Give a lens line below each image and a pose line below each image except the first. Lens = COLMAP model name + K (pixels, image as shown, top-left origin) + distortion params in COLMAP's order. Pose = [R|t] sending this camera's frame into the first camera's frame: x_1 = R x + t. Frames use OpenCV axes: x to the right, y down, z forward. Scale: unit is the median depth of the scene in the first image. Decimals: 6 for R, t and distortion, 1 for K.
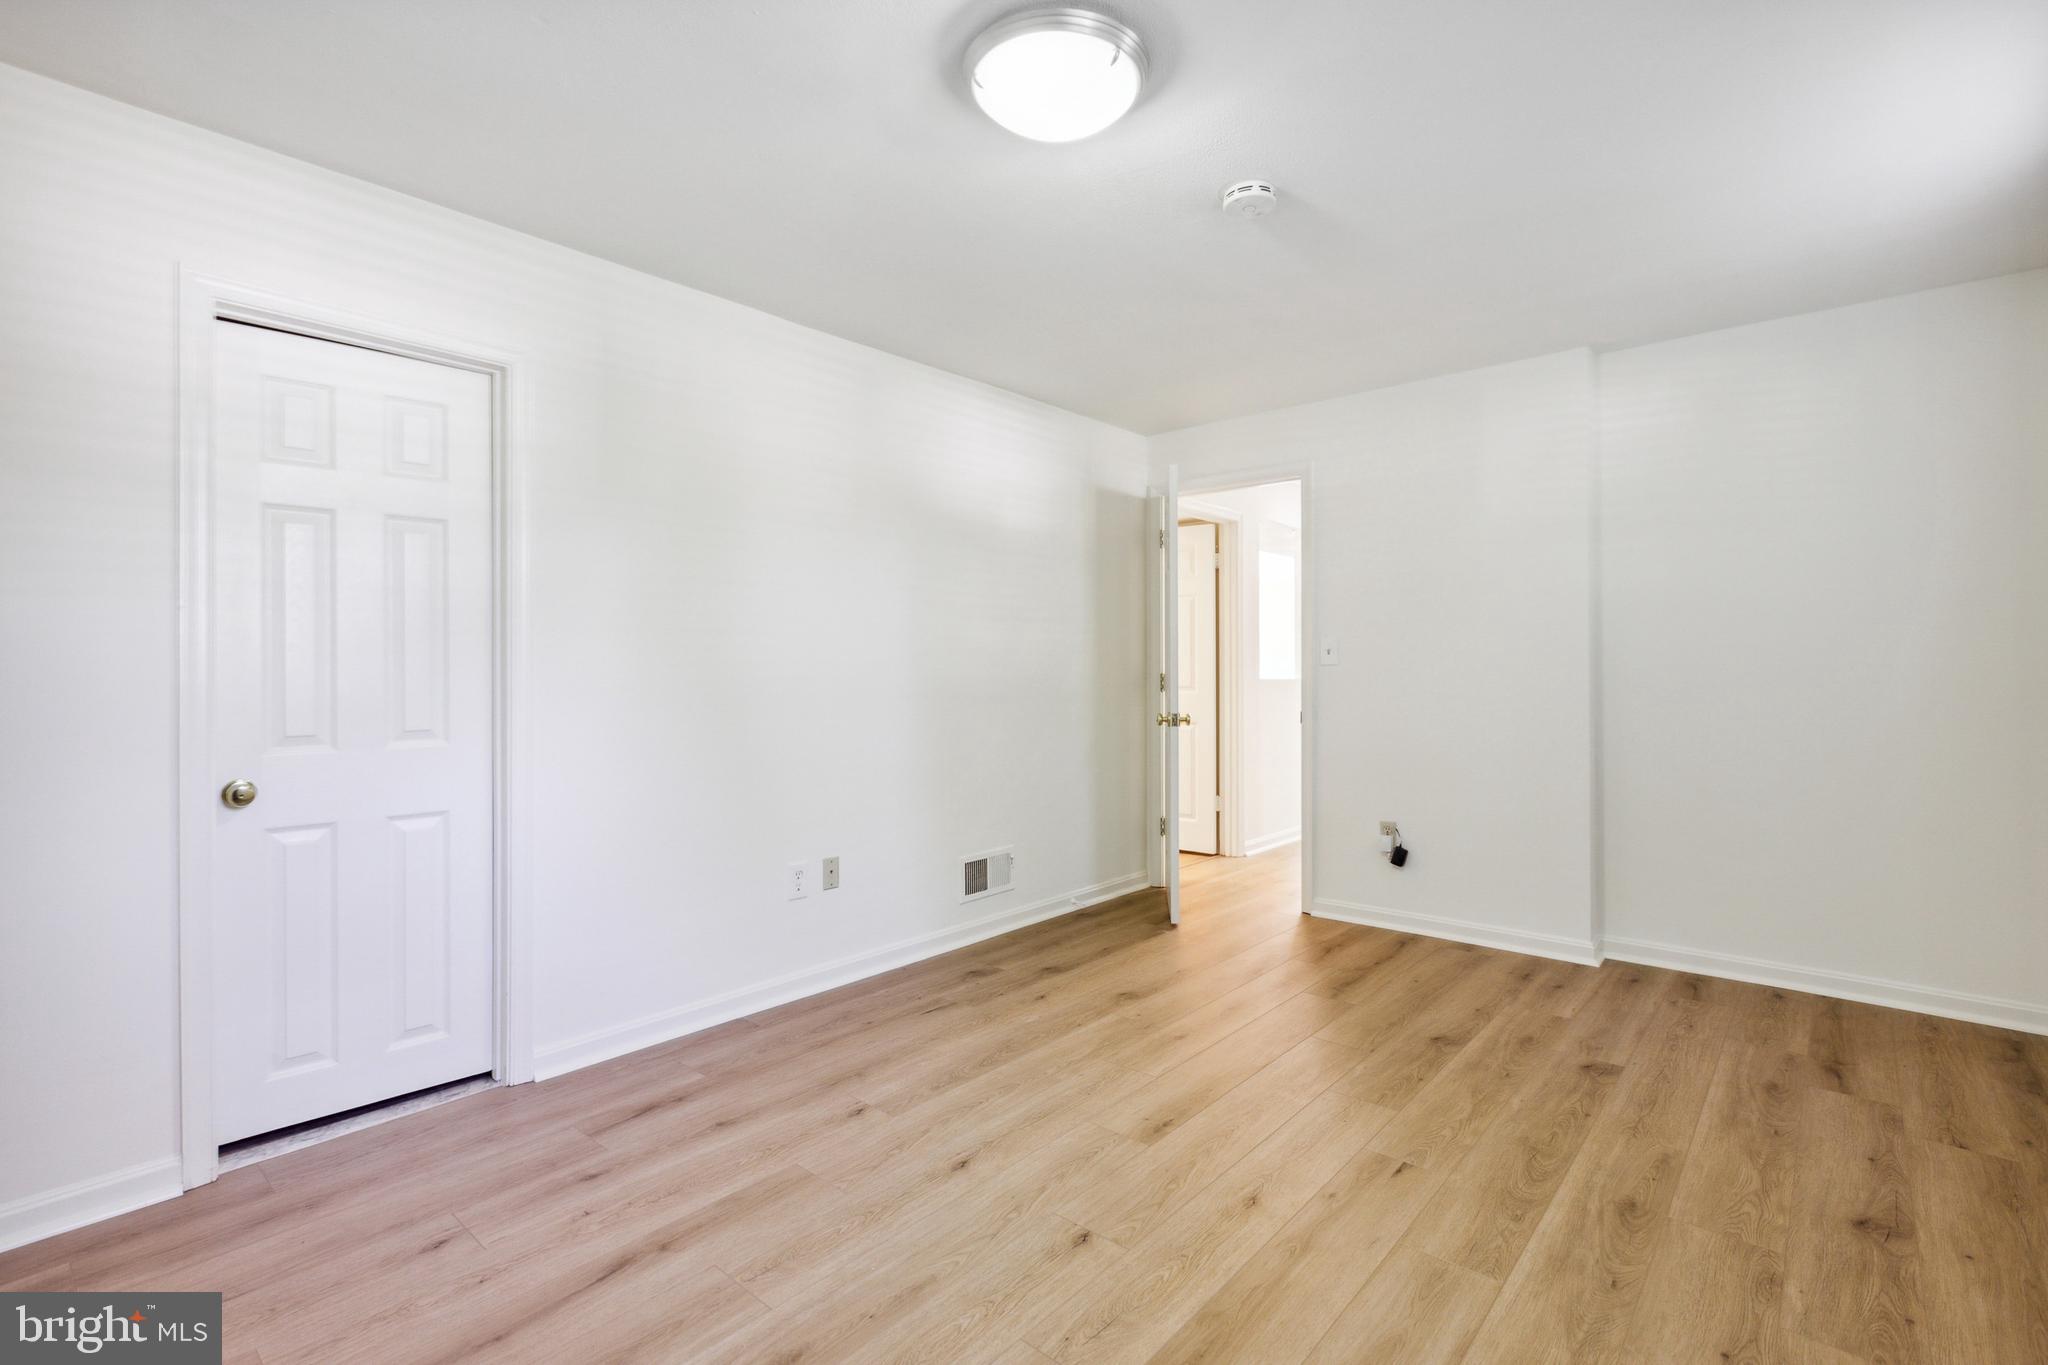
lens RADIAL K [[922.6, 0, 1020.4], [0, 922.6, 672.7], [0, 0, 1]] dist [0.000695, -0.001193]
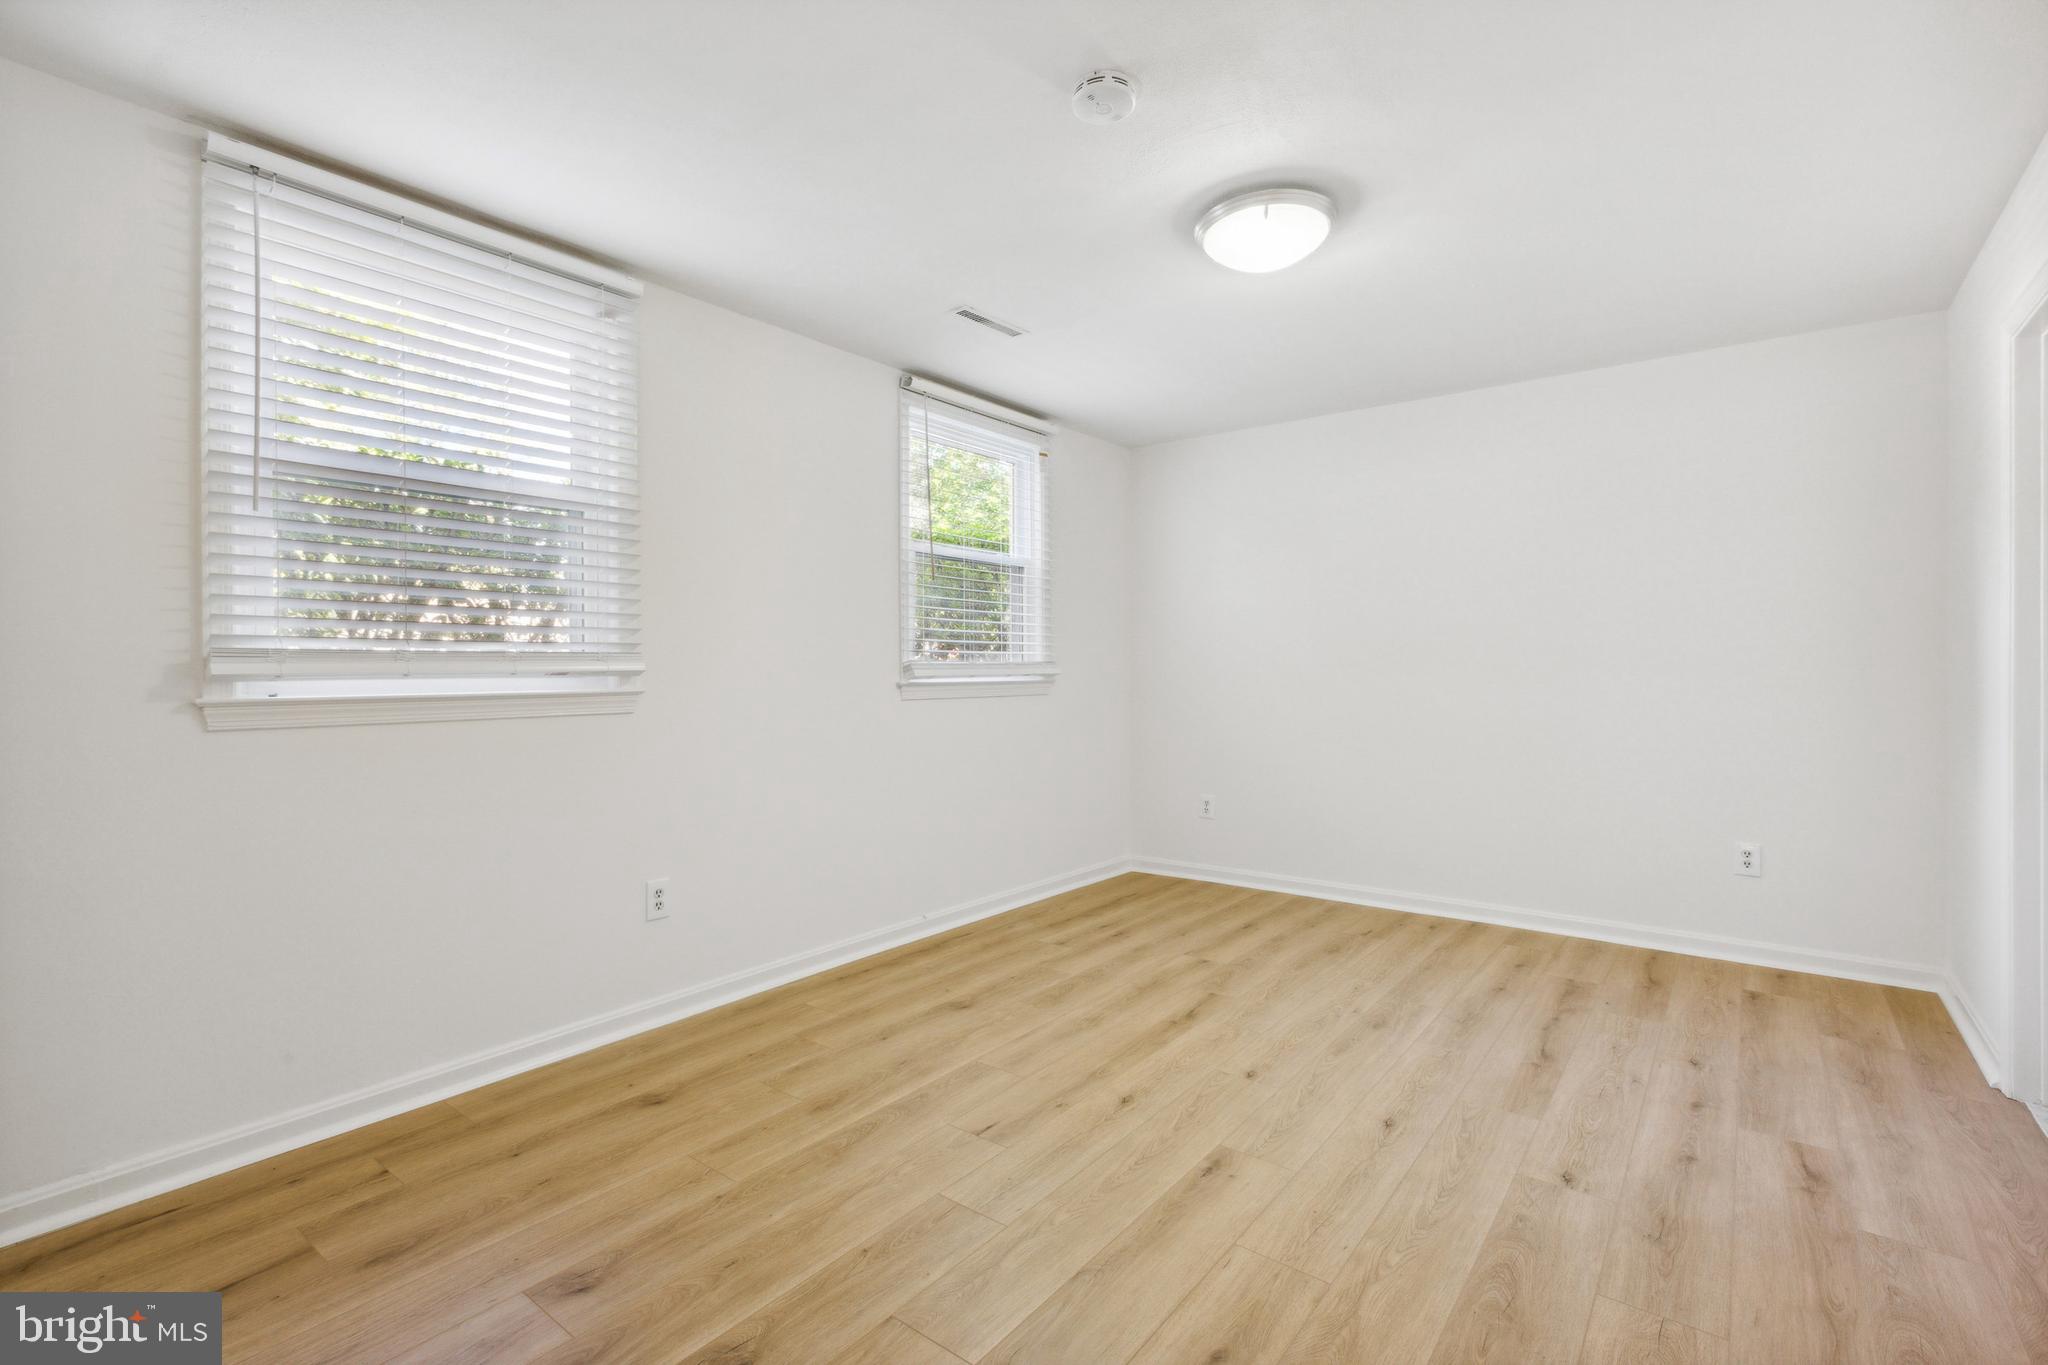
lens RADIAL K [[922.6, 0, 1026.6], [0, 922.6, 672.9], [0, 0, 1]] dist [0.000695, -0.001193]
pose [[-0.997917, 0.011238, -0.063529, 0.413636], [0.010646, 0.999897, 0.009654, -0.006832], [0.063631, 0.008958, -0.997933, 2.013096]]
